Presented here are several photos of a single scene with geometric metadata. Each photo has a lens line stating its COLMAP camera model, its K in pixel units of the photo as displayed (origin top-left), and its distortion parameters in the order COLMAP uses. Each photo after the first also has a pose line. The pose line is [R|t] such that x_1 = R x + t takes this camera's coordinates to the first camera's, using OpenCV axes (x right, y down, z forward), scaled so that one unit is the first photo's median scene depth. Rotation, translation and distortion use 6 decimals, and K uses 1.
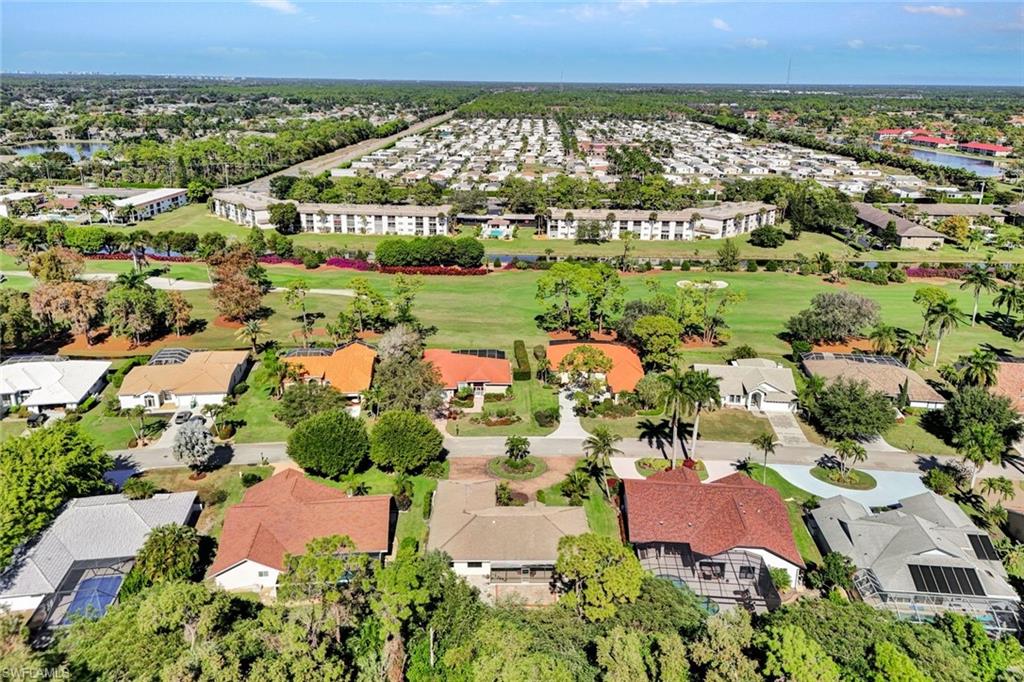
lens RADIAL K [[707.1, 0, 512.0], [0, 707.1, 341.0], [0, 0, 1]] dist [0.000436, -0.003154]
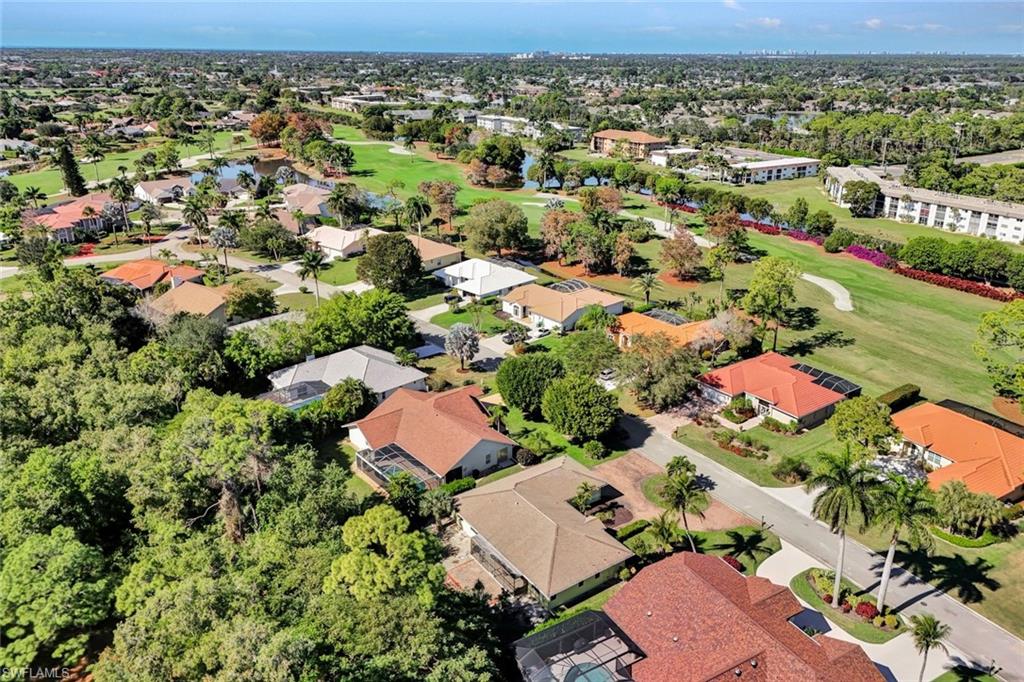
lens RADIAL K [[707.1, 0, 512.0], [0, 707.1, 341.0], [0, 0, 1]] dist [0.000436, -0.003154]
pose [[0.539828, 0.297326, -0.787517, 0.195791], [-0.276263, 0.946302, 0.167903, -0.029231], [0.795150, 0.126923, 0.592981, 0.134851]]
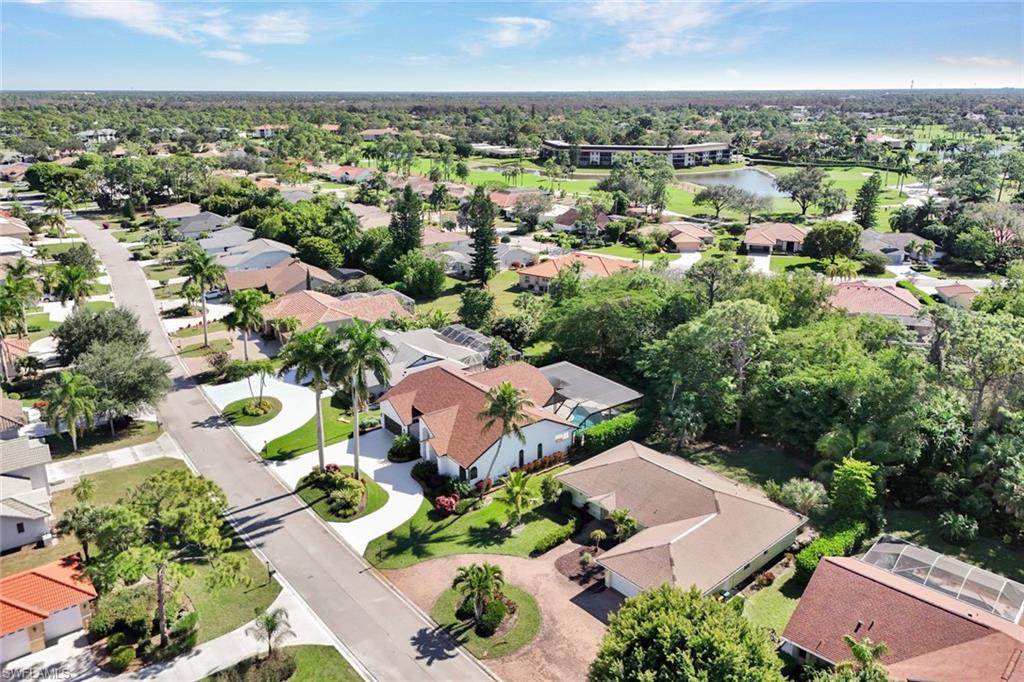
lens RADIAL K [[737.1, 0, 512.0], [0, 737.1, 341.0], [0, 0, 1]] dist [0.084083, -0.097115]
pose [[-0.630984, -0.256851, 0.732043, -0.129729], [0.246861, 0.828081, 0.503330, -0.094181], [-0.735472, 0.498306, -0.459100, 0.442707]]
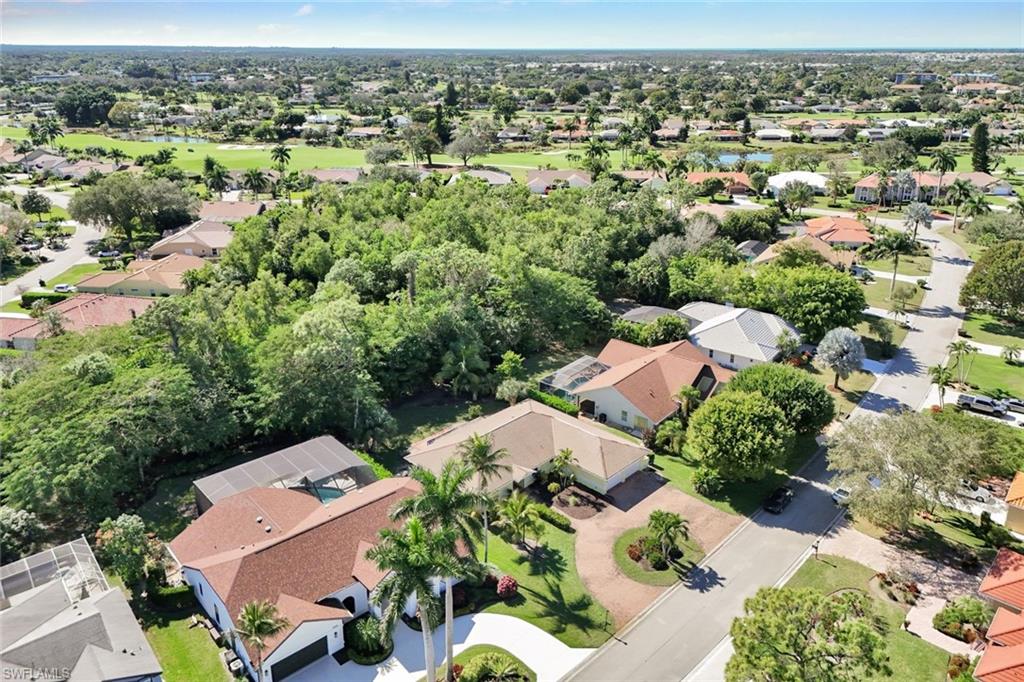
lens RADIAL K [[737.1, 0, 512.0], [0, 737.1, 341.0], [0, 0, 1]] dist [0.084083, -0.097115]
pose [[-0.723344, 0.246380, -0.645035, 0.182197], [-0.230000, 0.794851, 0.561526, -0.115675], [0.651056, 0.554535, -0.518284, 0.449366]]
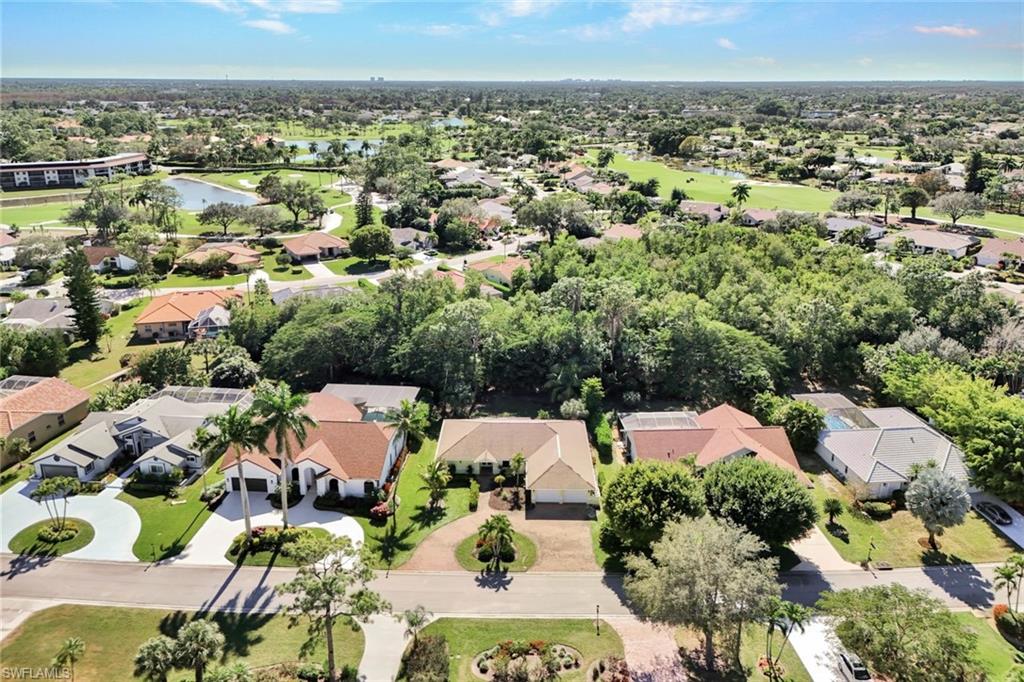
lens RADIAL K [[737.1, 0, 512.0], [0, 737.1, 341.0], [0, 0, 1]] dist [0.084083, -0.097115]
pose [[-0.998528, -0.028429, 0.046199, -0.012148], [0.006354, 0.784506, 0.620088, -0.173074], [-0.053872, 0.619469, -0.783171, 0.565780]]
